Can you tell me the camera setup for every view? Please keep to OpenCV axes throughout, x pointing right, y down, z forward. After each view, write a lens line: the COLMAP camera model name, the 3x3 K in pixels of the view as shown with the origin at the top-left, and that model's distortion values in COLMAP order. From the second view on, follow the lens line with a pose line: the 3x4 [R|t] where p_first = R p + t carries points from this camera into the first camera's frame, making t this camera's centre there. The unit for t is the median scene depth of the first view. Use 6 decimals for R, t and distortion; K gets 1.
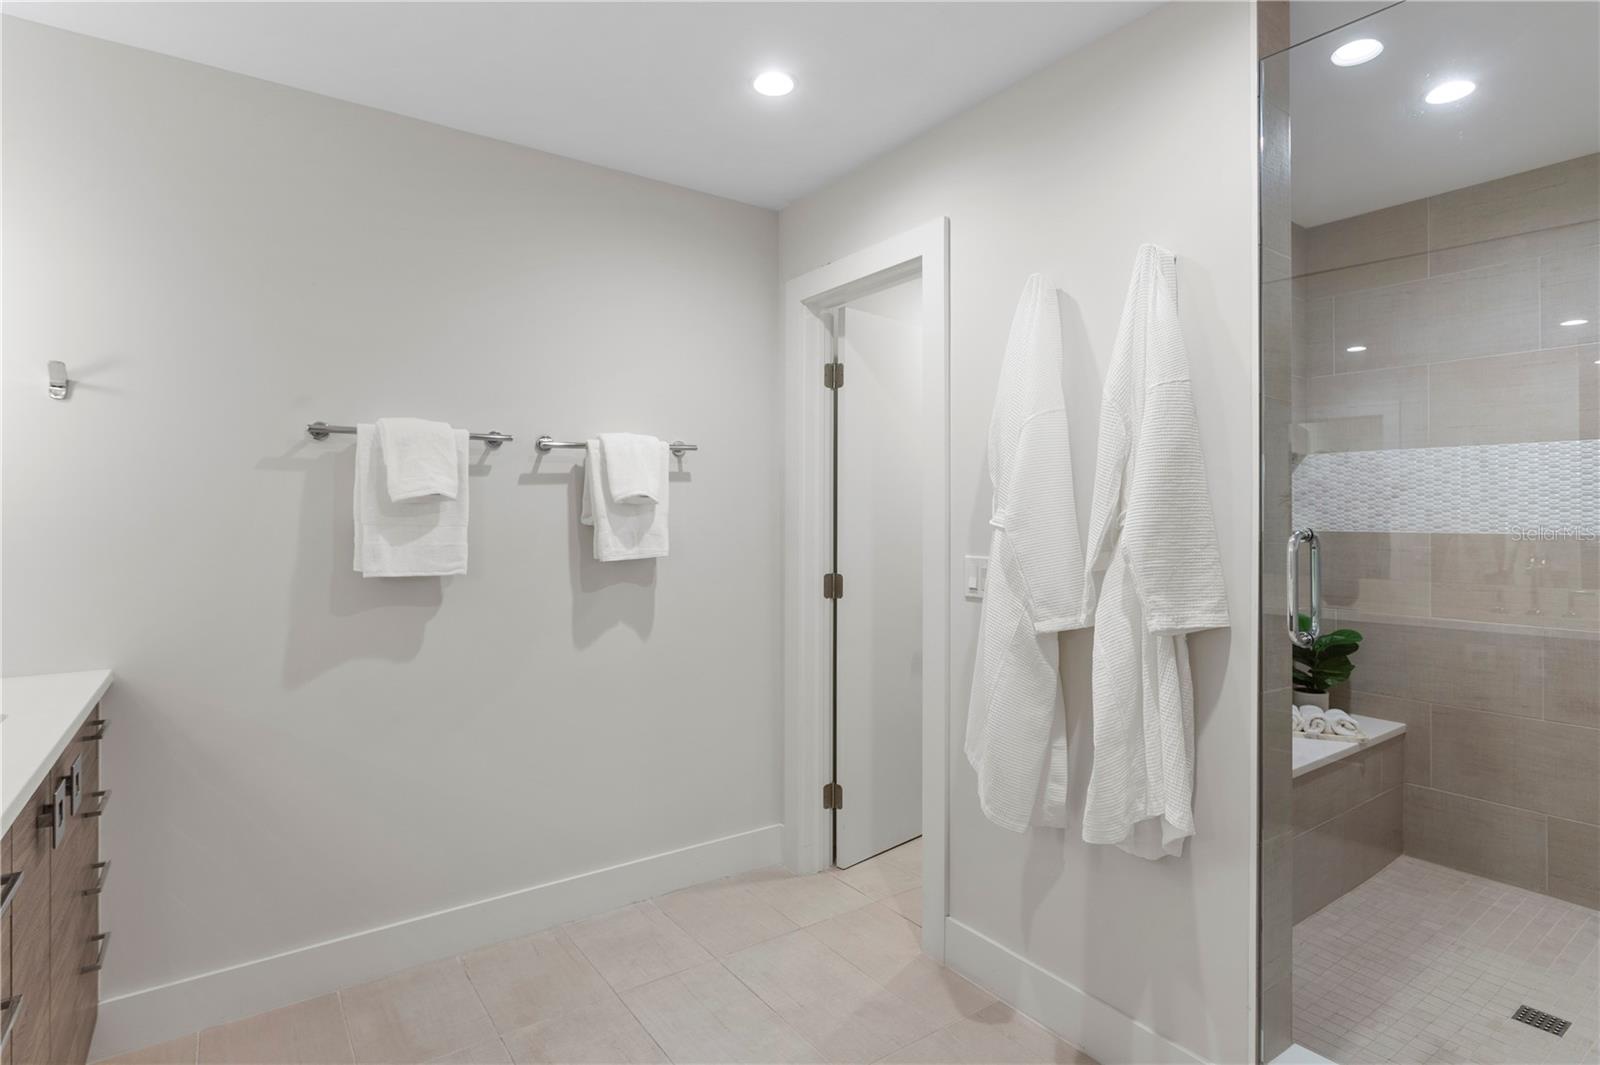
lens RADIAL K [[819.7, 0, 788.3], [0, 819.7, 518.2], [0, 0, 1]] dist [-0.011212, 0.008150]
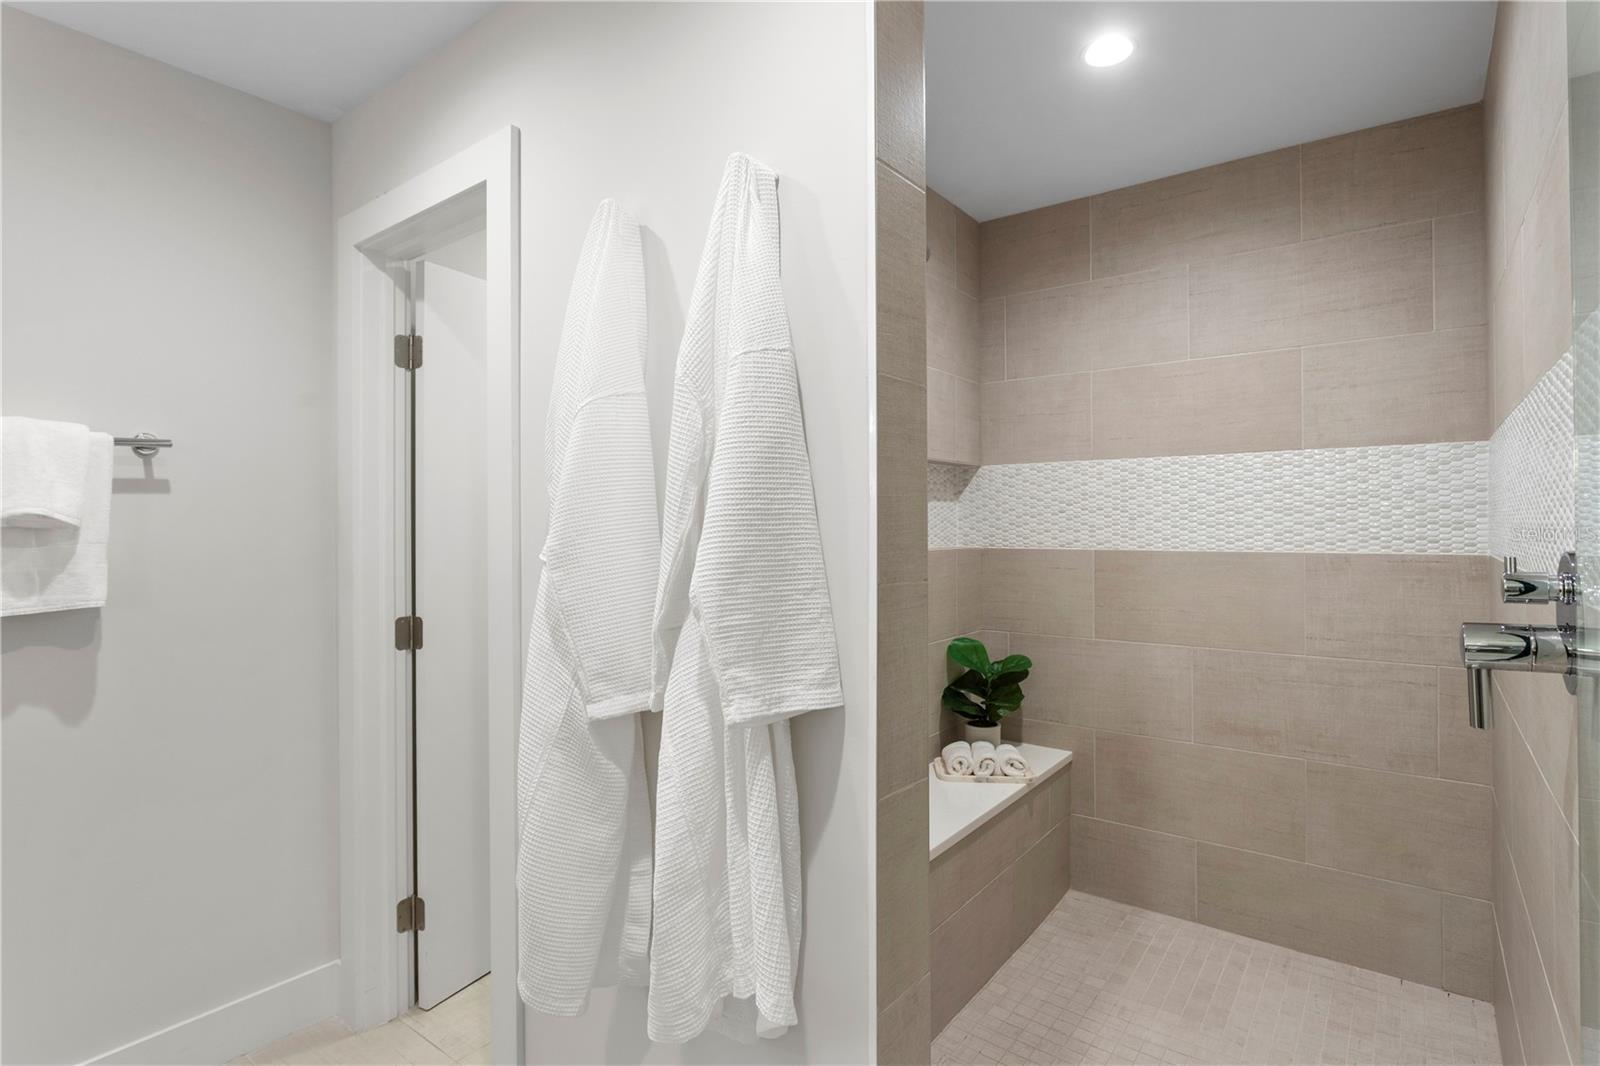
lens RADIAL K [[819.7, 0, 755.0], [0, 819.7, 532.4], [0, 0, 1]] dist [-0.011212, 0.008150]
pose [[0.963579, -0.008722, 0.267283, 0.180636], [0.007471, 0.999956, 0.005699, -0.012475], [-0.267321, -0.003495, 0.963601, 0.223118]]
